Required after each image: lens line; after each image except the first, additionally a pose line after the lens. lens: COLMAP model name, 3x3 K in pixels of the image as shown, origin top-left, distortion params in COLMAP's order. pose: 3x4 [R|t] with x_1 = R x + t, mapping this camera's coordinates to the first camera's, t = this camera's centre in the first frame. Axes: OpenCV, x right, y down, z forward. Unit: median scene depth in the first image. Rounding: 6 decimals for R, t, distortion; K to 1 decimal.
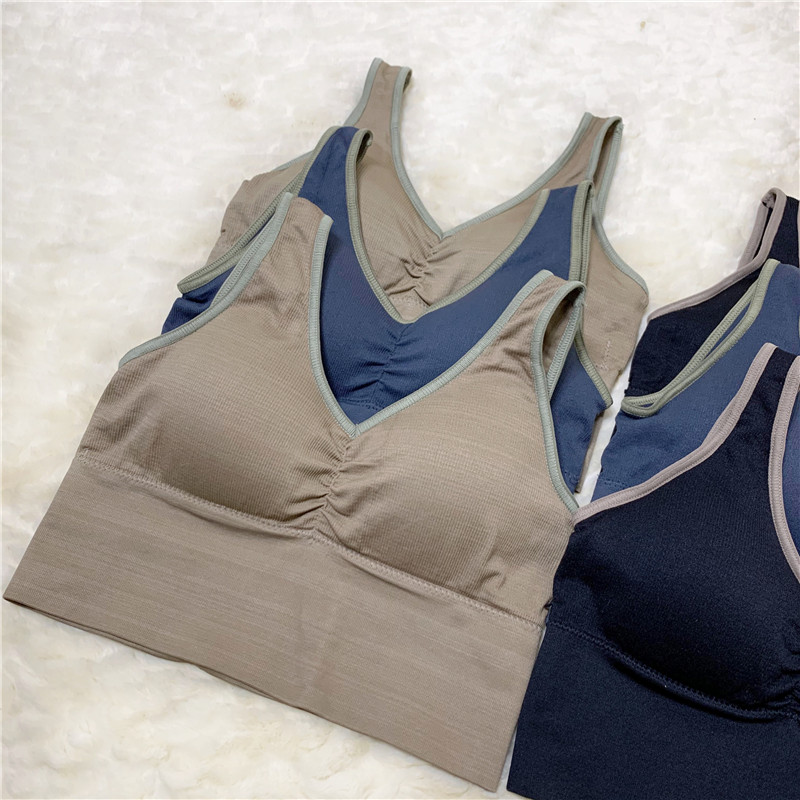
lens RADIAL K [[808.9, 0, 400.0], [0, 808.9, 400.0], [0, 0, 1]] dist [0.082279, -0.150662]
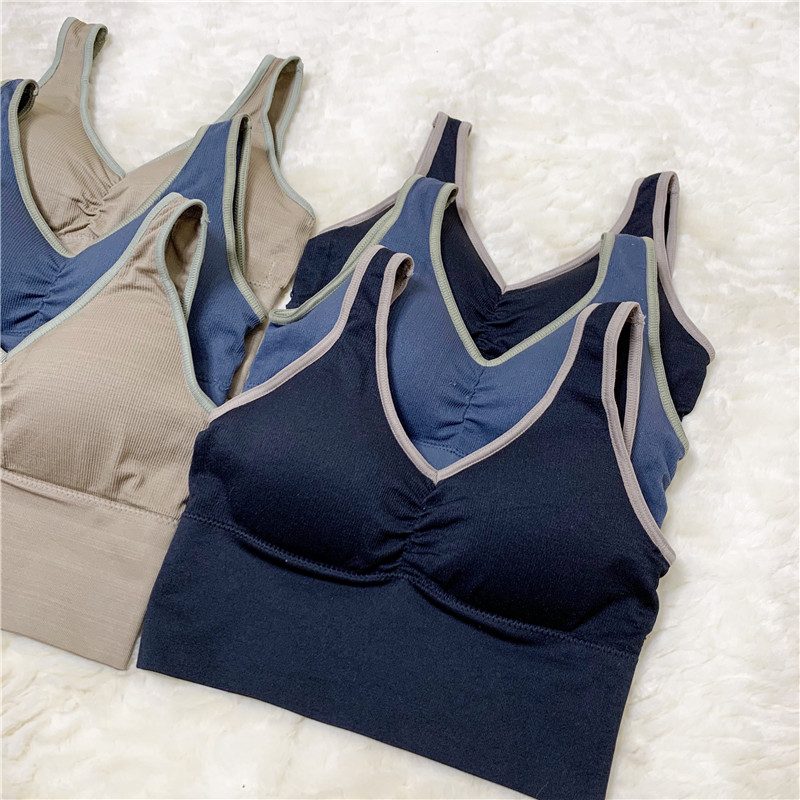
lens RADIAL K [[808.9, 0, 400.0], [0, 808.9, 400.0], [0, 0, 1]] dist [0.082279, -0.150662]
pose [[0.995926, -0.083265, 0.034617, 0.397247], [0.083140, 0.996525, 0.005032, 0.125283], [-0.034915, -0.002134, 0.999388, -0.077107]]
